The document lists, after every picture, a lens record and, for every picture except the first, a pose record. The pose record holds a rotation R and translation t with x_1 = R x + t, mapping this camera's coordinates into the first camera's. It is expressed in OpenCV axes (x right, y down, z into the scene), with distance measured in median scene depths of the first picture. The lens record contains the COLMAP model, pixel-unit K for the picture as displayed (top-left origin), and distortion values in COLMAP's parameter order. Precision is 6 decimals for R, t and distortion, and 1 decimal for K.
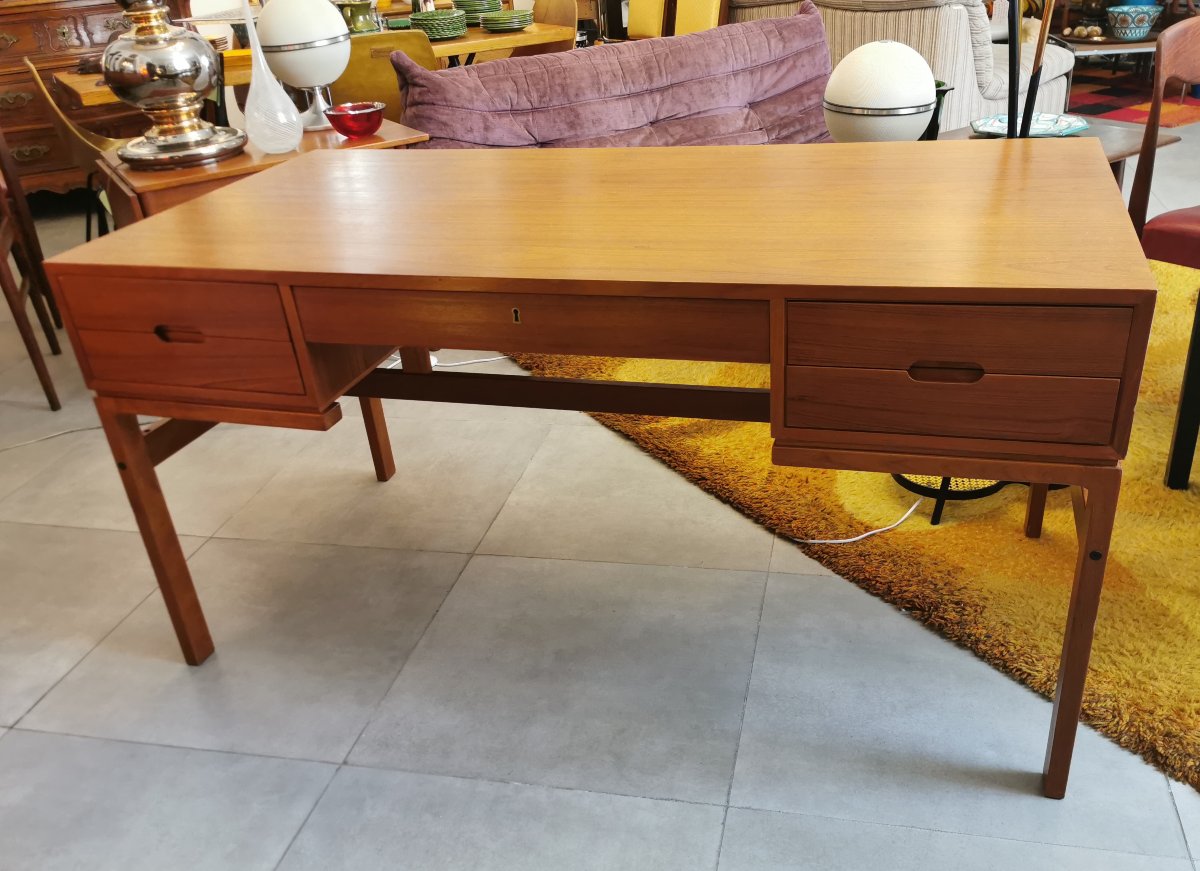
lens RADIAL K [[1006.6, 0, 615.0], [0, 1006.6, 496.4], [0, 0, 1]] dist [0.065377, -0.094805]
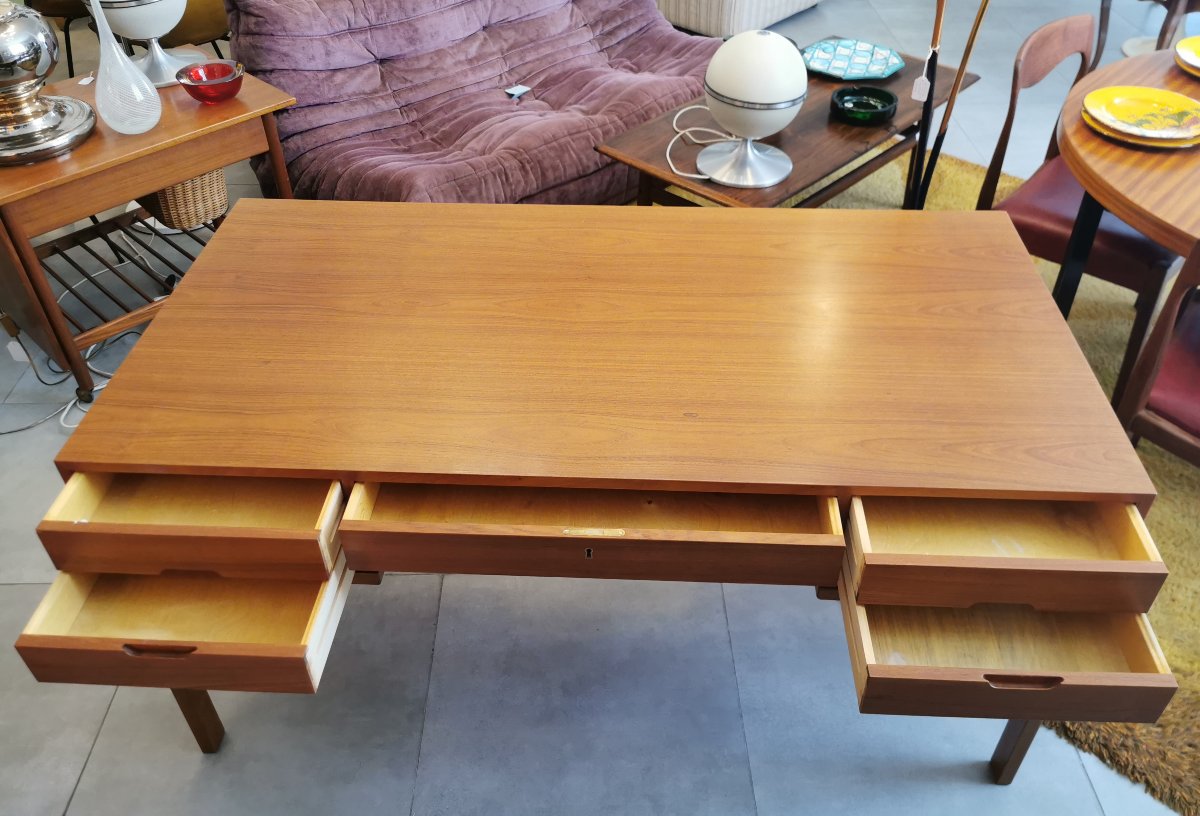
lens RADIAL K [[934.3, 0, 600.0], [0, 934.3, 408.0], [0, 0, 1]] dist [0.082610, -0.113761]
pose [[0.968415, -0.107819, 0.224830, -0.196032], [0.068789, 0.982211, 0.174728, -0.292819], [-0.239669, -0.153744, 0.958604, 0.039964]]
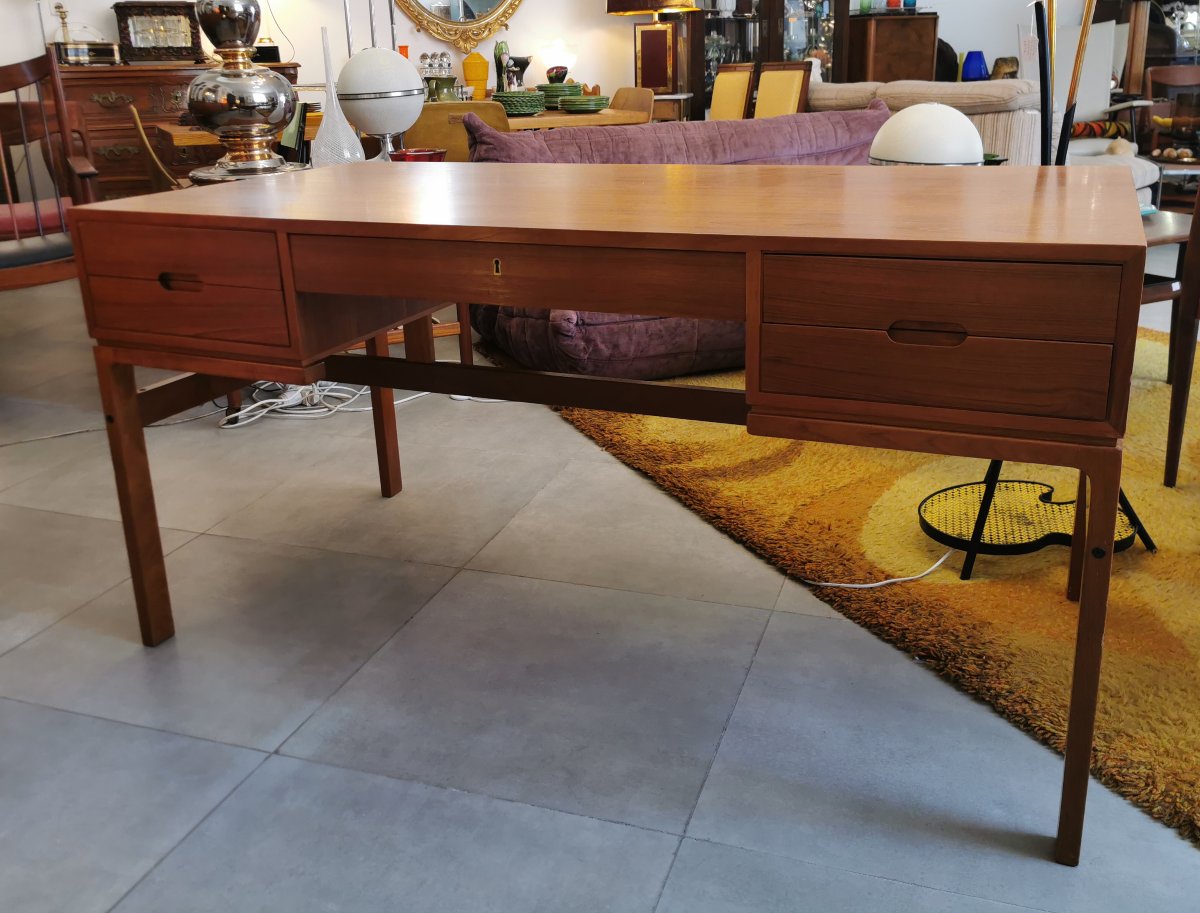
lens RADIAL K [[1054.5, 0, 597.4], [0, 1054.5, 393.9], [0, 0, 1]] dist [0.079676, -0.128921]
pose [[0.992546, 0.076021, -0.095254, 0.070607], [-0.094484, 0.973674, -0.207439, 0.097388], [0.076976, 0.214893, 0.973599, 0.014739]]
